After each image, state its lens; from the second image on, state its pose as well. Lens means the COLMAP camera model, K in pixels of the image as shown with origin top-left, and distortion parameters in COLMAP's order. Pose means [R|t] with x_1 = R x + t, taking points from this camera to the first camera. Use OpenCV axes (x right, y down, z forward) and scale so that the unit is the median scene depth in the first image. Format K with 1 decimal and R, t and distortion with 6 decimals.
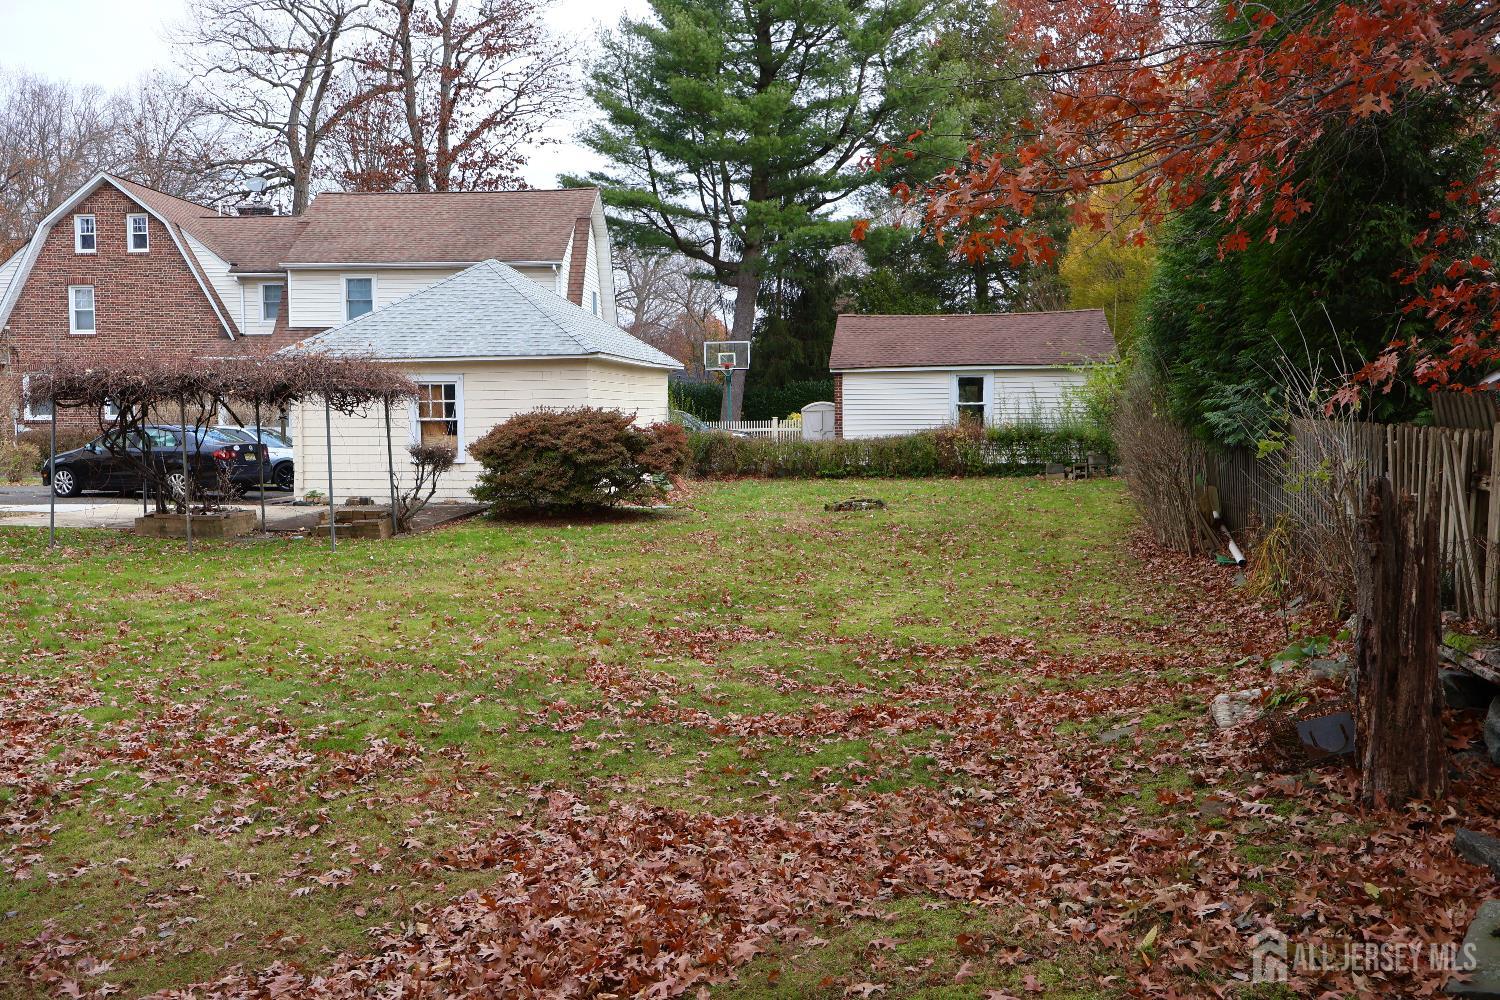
lens RADIAL K [[1258.8, 0, 780.2], [0, 1258.8, 498.5], [0, 0, 1]] dist [-0.002286, -0.001516]
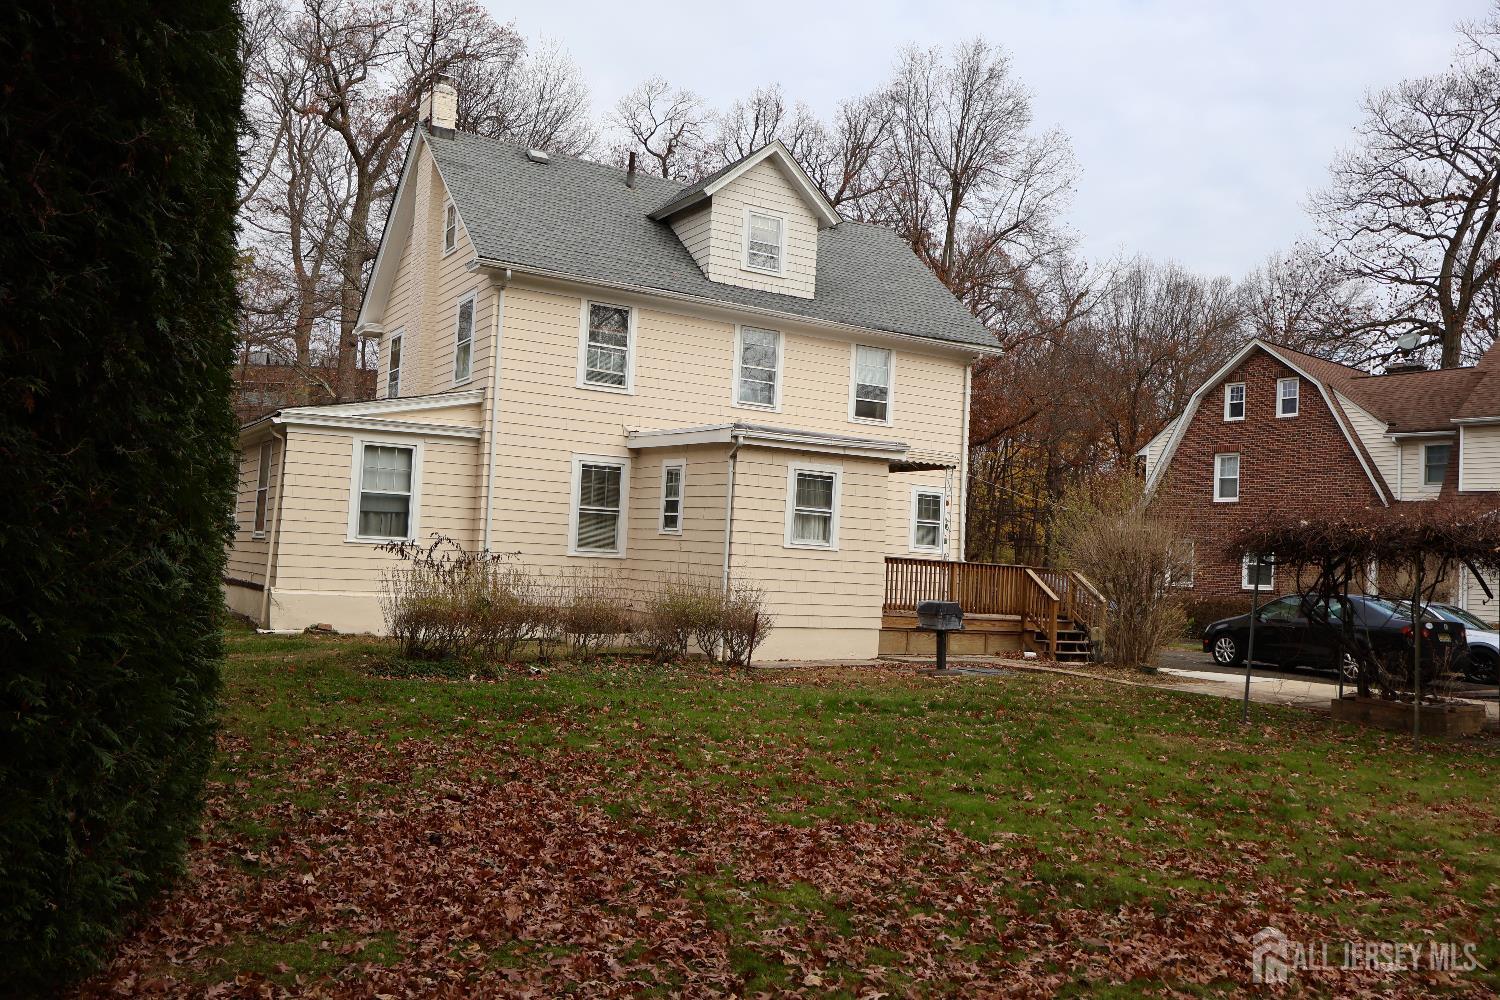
lens RADIAL K [[1258.8, 0, 780.2], [0, 1258.8, 498.5], [0, 0, 1]] dist [-0.002286, -0.001516]
pose [[0.692665, -0.004793, -0.721244, -0.083041], [-0.099688, 0.989744, -0.102315, 0.002771], [0.714337, 0.142770, 0.685083, 0.071237]]
